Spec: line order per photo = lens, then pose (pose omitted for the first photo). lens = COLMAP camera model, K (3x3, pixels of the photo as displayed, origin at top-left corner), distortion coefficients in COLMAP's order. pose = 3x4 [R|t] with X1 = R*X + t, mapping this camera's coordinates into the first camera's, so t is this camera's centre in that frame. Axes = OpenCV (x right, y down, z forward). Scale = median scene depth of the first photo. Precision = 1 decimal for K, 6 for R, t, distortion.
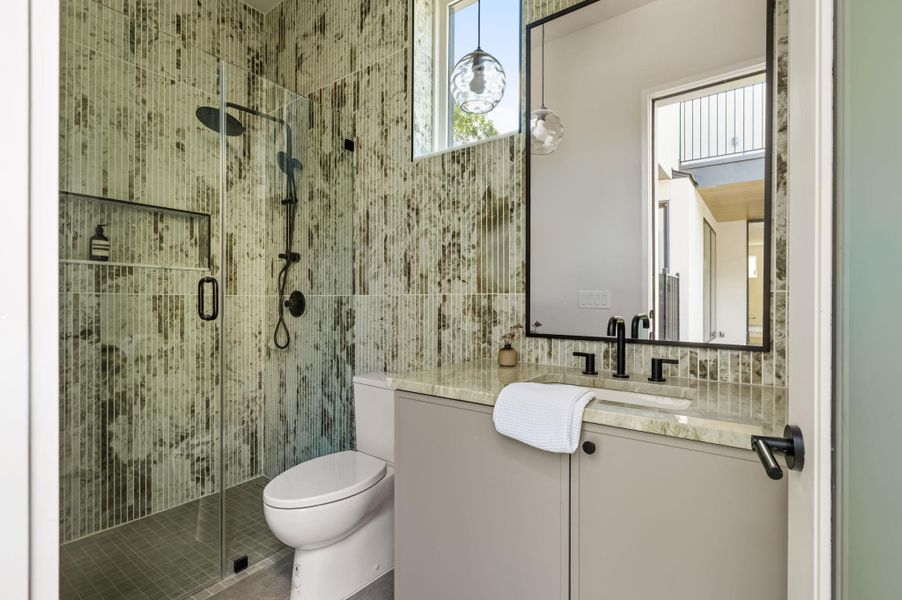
lens RADIAL K [[417.4, 0, 456.8], [0, 417.4, 305.1], [0, 0, 1]] dist [-0.002884, 0.000627]
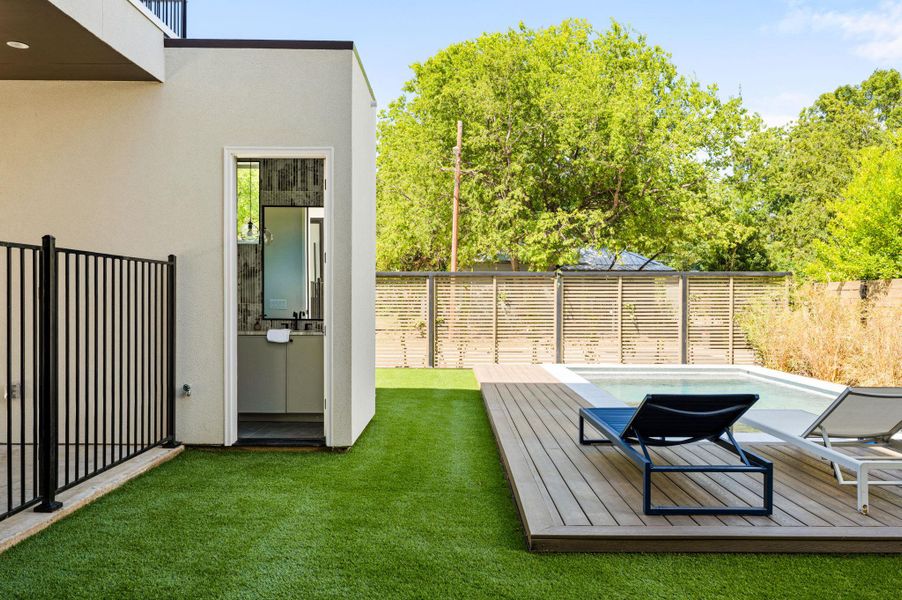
lens RADIAL K [[724.6, 0, 452.0], [0, 724.6, 301.1], [0, 0, 1]] dist [-0.011361, -0.004447]
pose [[0.813710, -0.002649, 0.581266, -1.668681], [0.004858, 0.999986, -0.002244, -0.031699], [-0.581251, 0.004650, 0.813711, -3.774941]]
